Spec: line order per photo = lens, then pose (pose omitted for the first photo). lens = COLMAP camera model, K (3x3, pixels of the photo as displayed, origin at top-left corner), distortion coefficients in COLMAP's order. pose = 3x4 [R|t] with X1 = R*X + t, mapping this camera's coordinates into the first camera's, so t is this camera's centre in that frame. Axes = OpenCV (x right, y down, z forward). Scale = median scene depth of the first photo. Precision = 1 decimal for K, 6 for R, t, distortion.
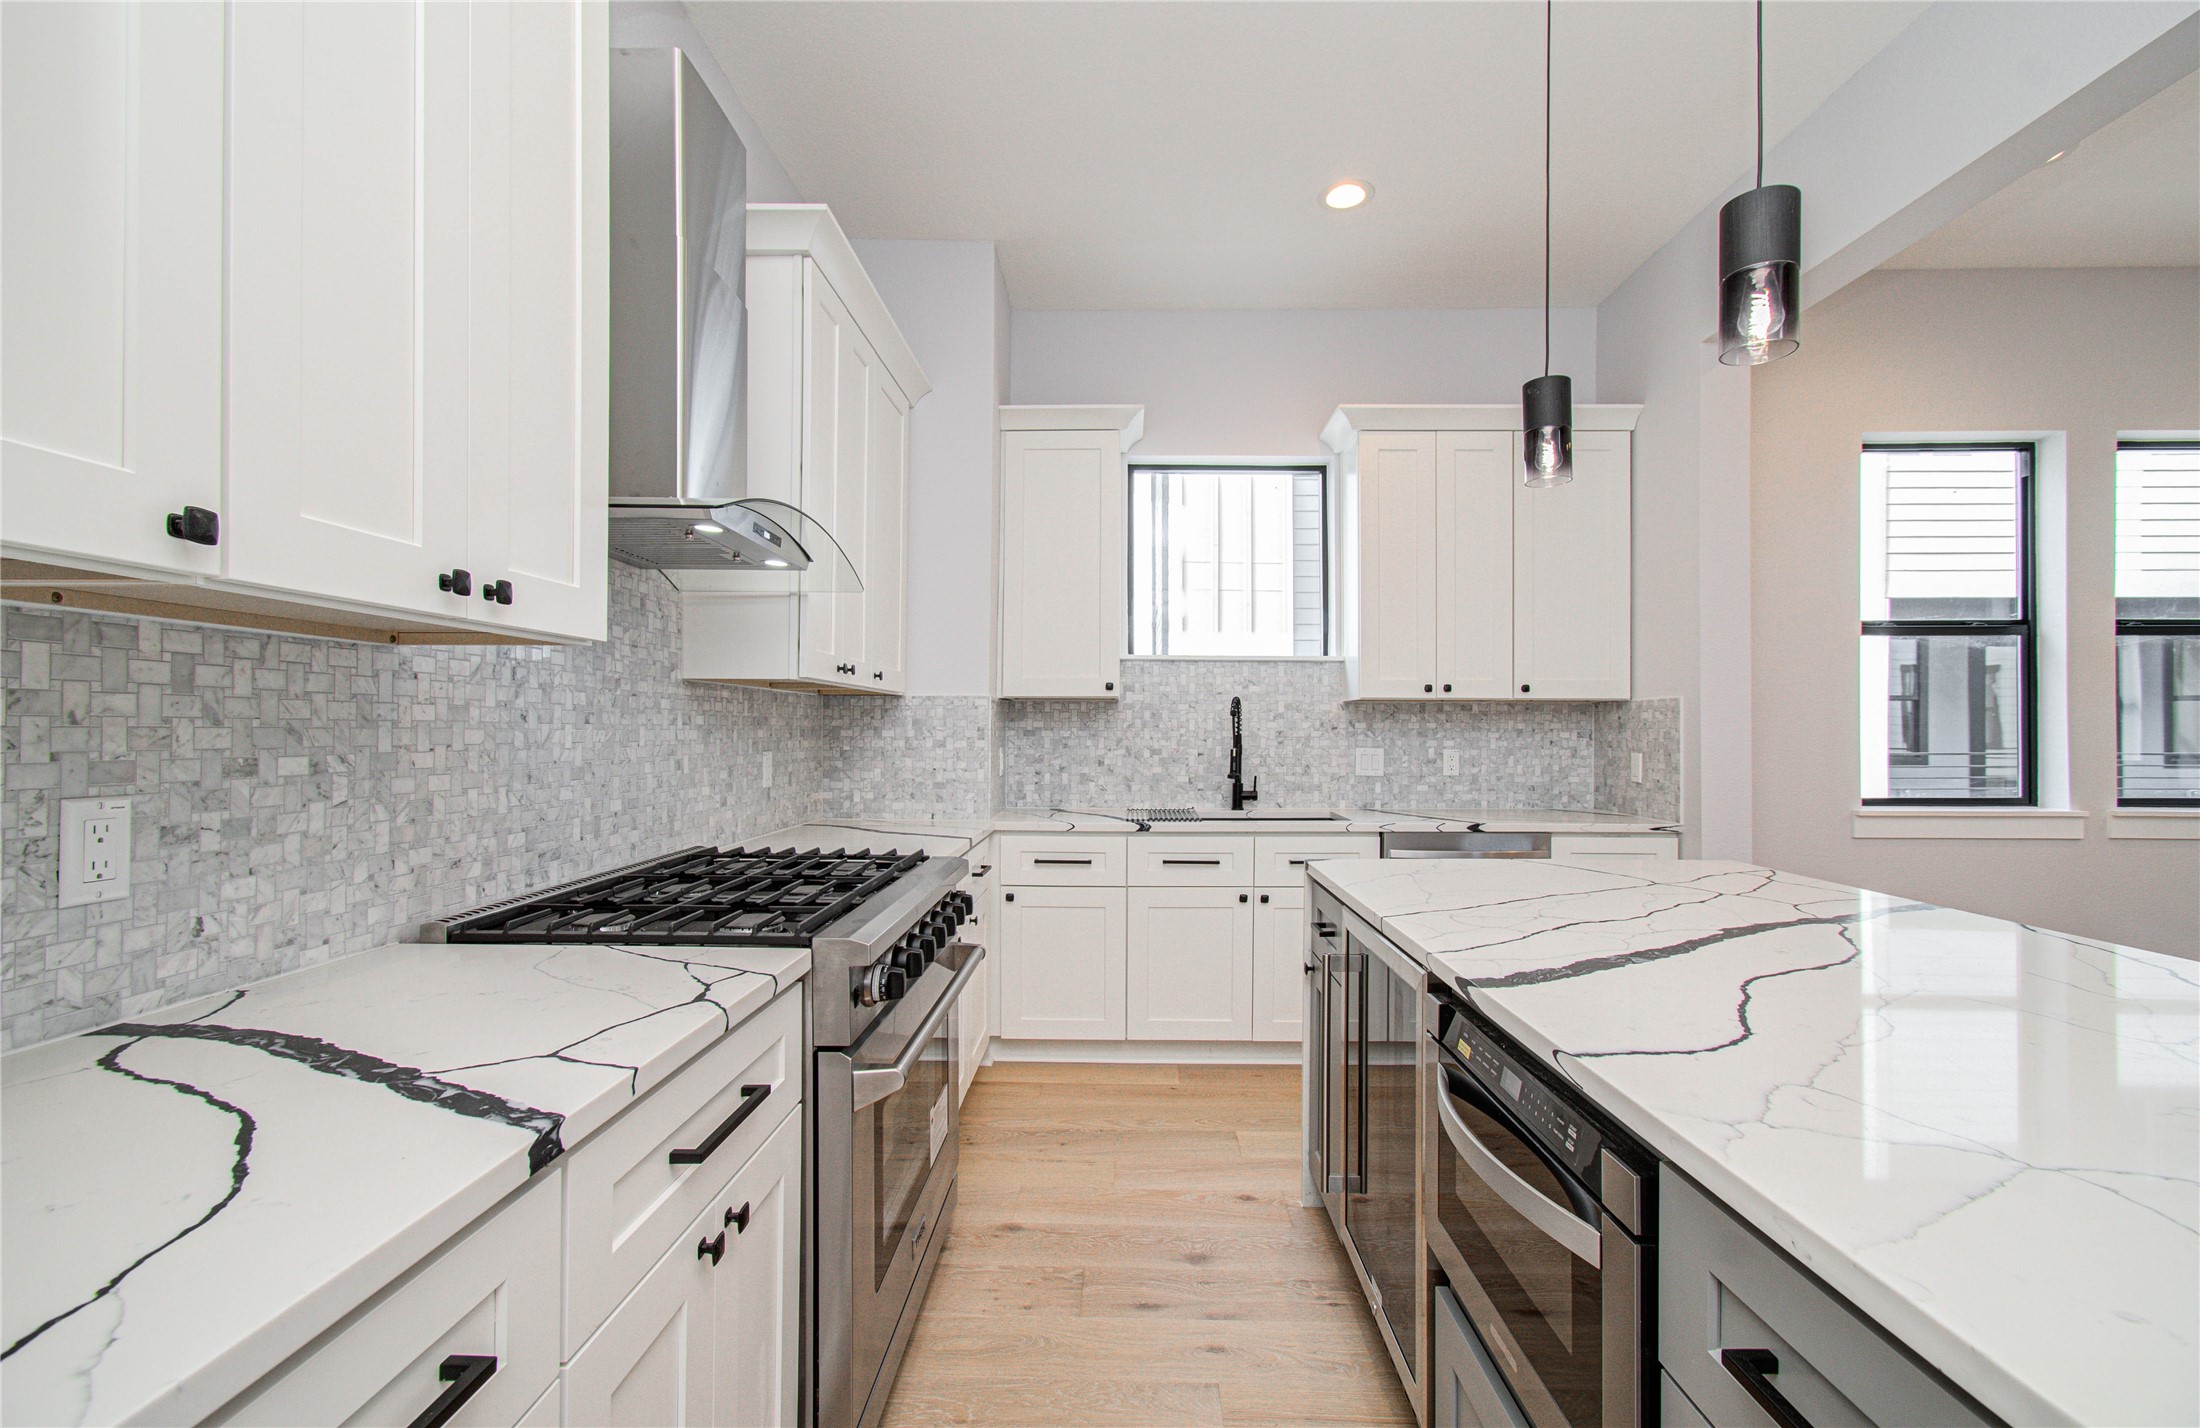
lens RADIAL K [[973.4, 0, 1112.7], [0, 973.4, 737.1], [0, 0, 1]] dist [-0.000201, 0.002397]
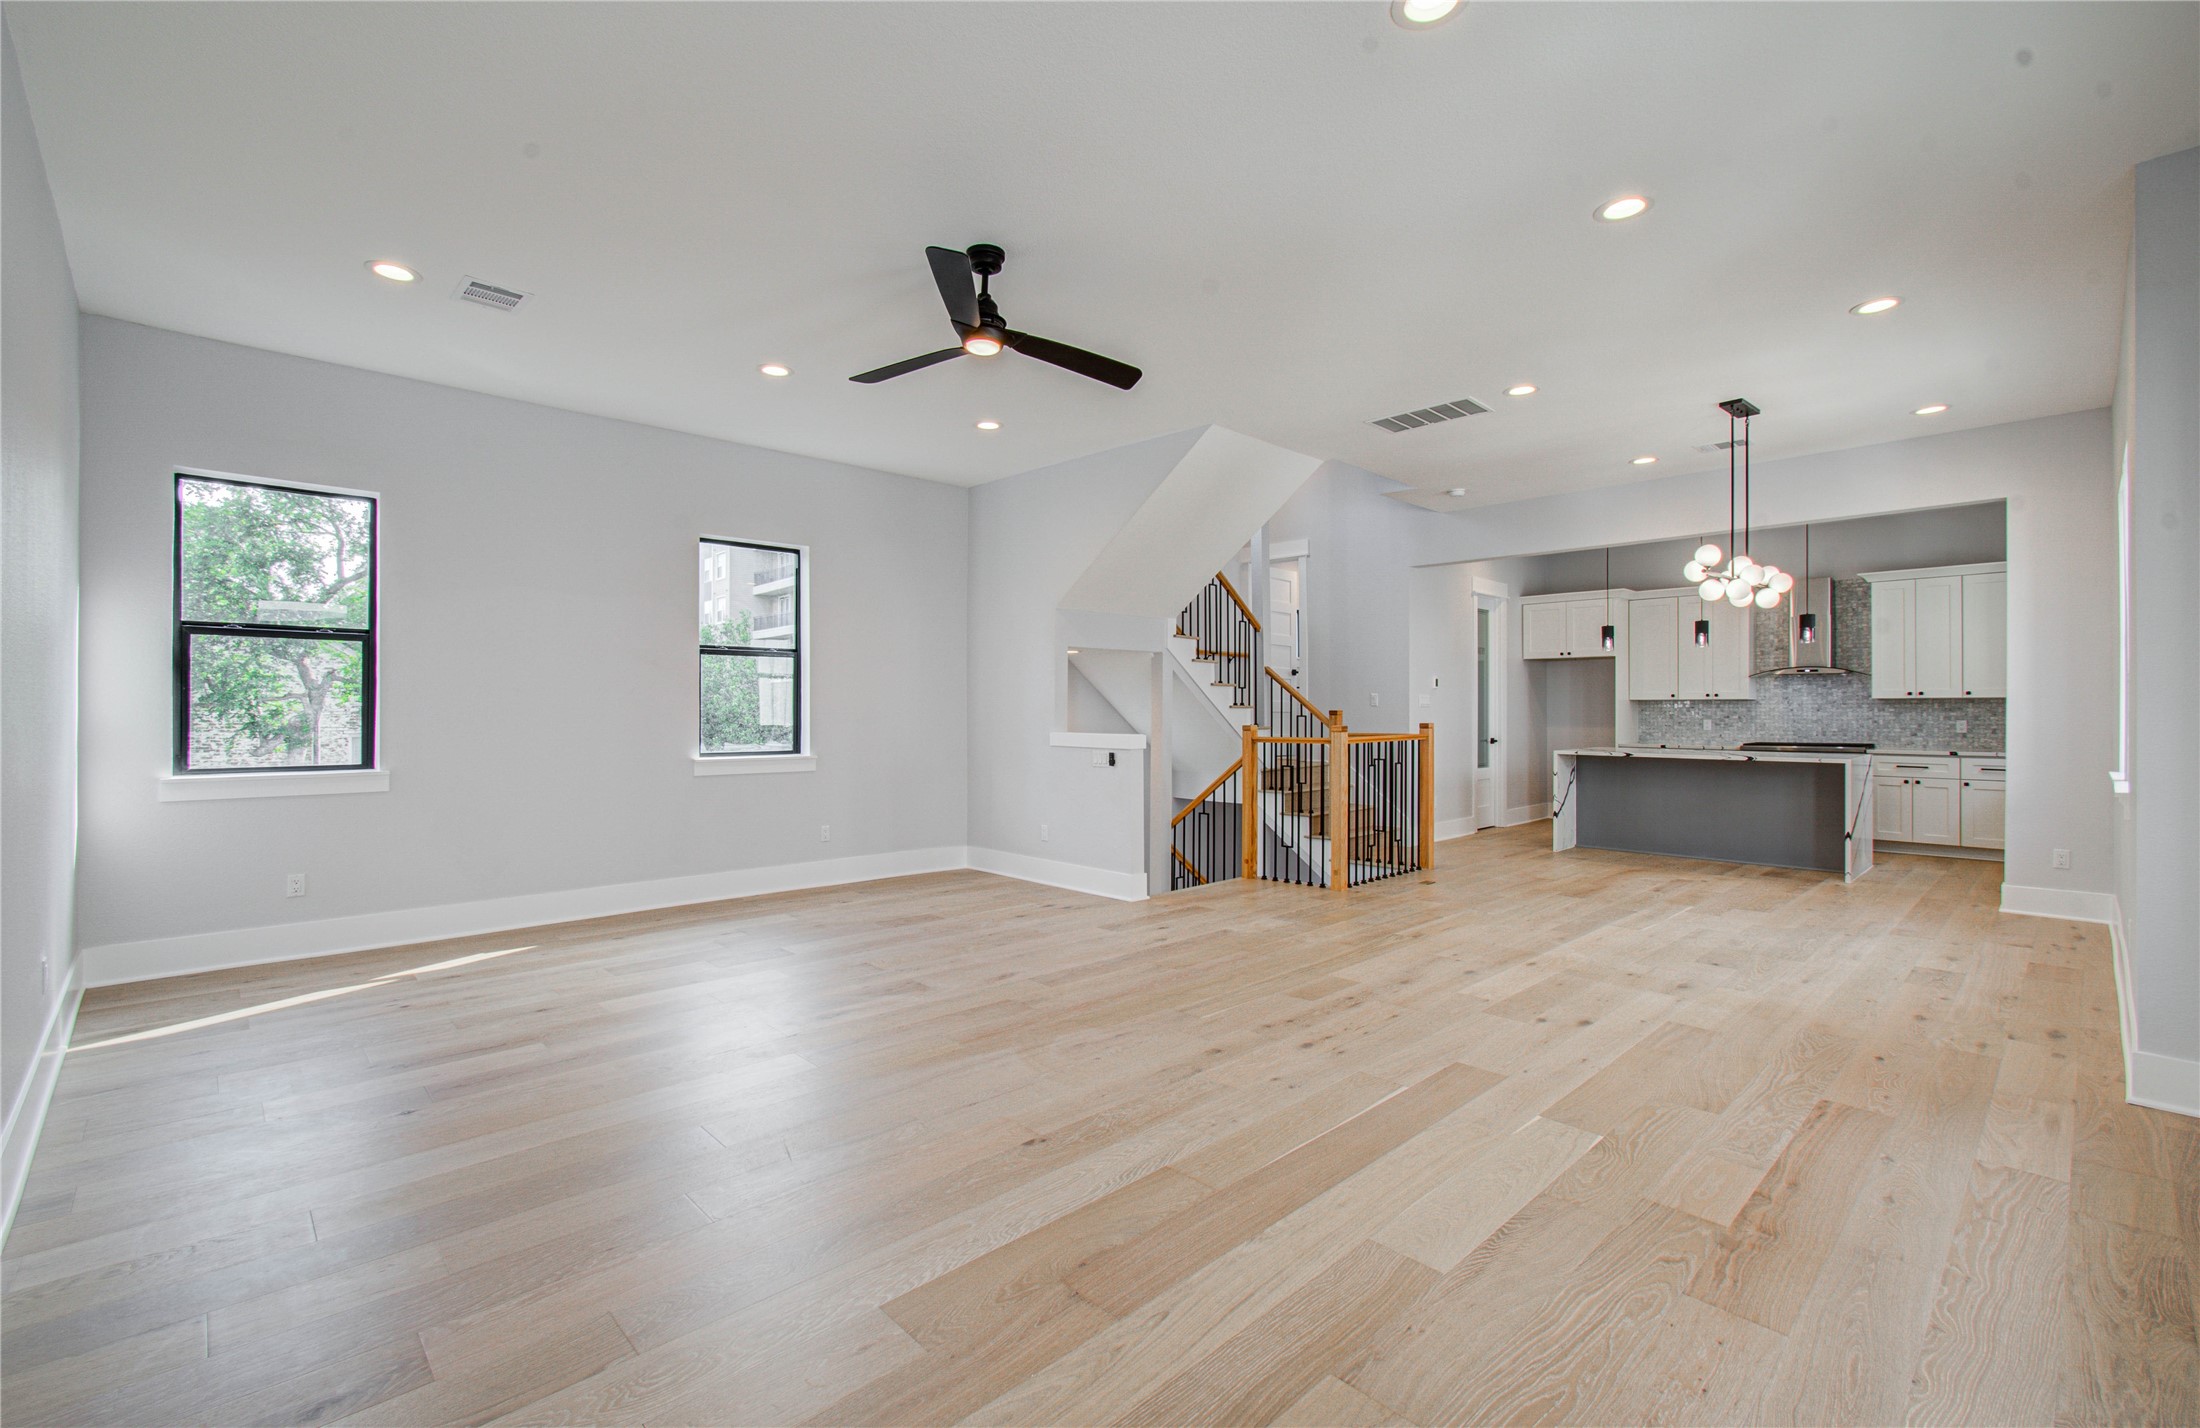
lens RADIAL K [[973.4, 0, 1067.0], [0, 973.4, 704.9], [0, 0, 1]] dist [-0.000201, 0.002397]
pose [[-0.716422, -0.006466, -0.697638, 4.411741], [-0.006710, 0.999975, -0.002377, -0.006861], [0.697635, 0.002978, -0.716447, 1.506233]]
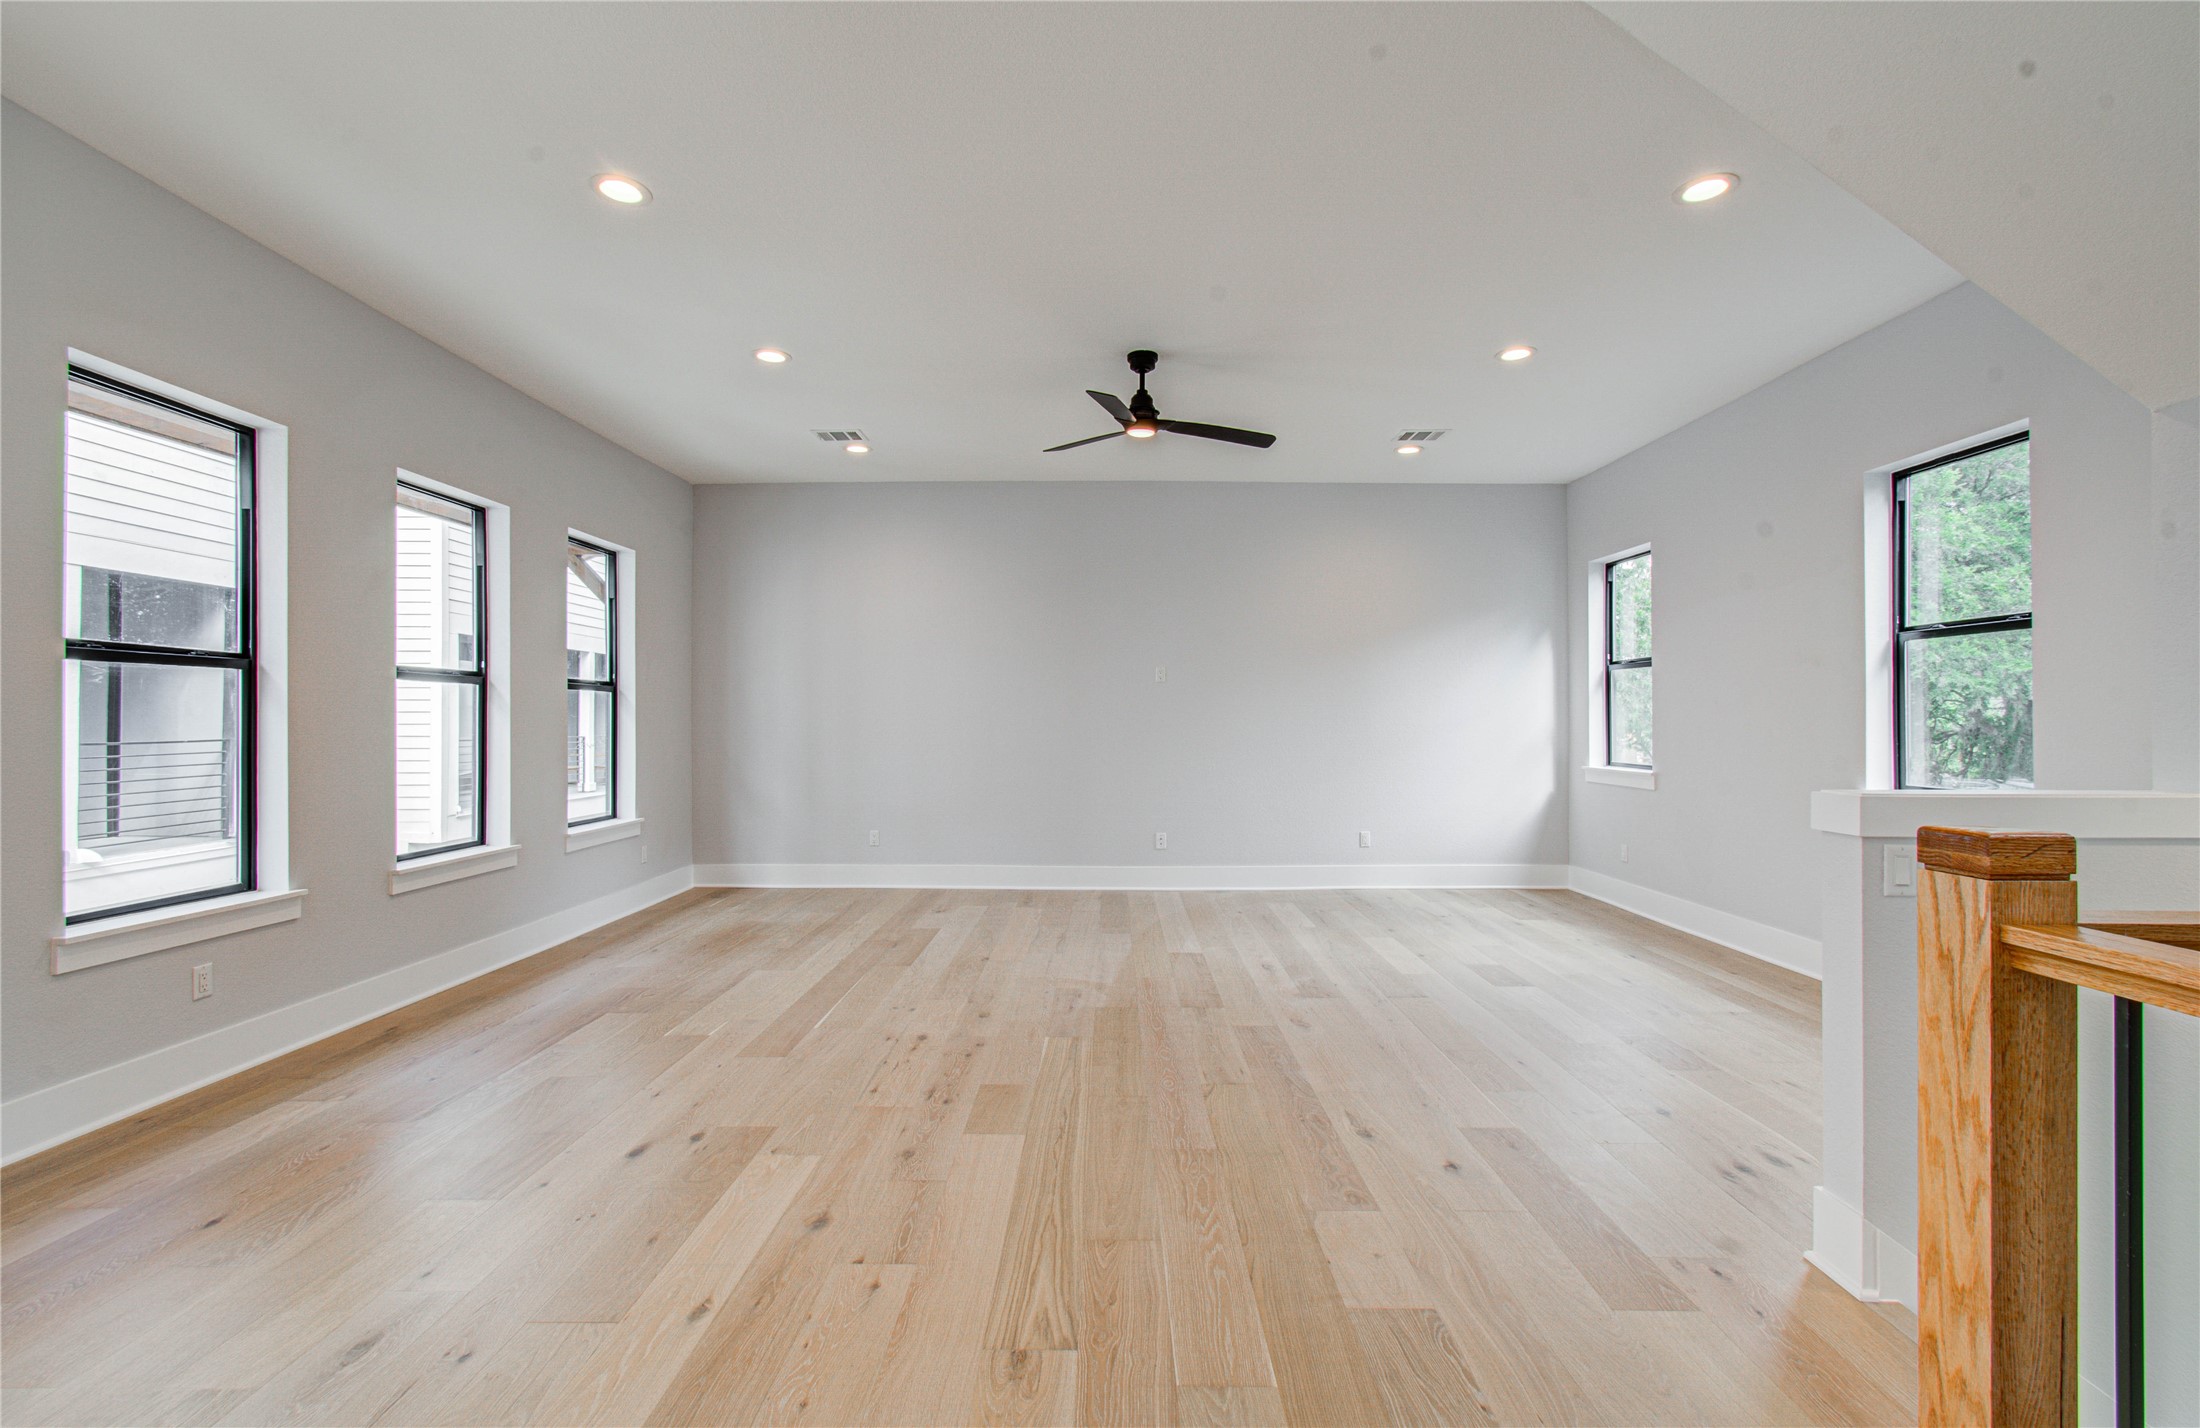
lens RADIAL K [[973.4, 0, 1116.9], [0, 973.4, 714.1], [0, 0, 1]] dist [-0.000201, 0.002397]
pose [[-0.024299, 0.002929, 0.999700, 1.462807], [0.003953, 0.999988, -0.002834, -0.005393], [-0.999697, 0.003883, -0.024310, 0.394443]]
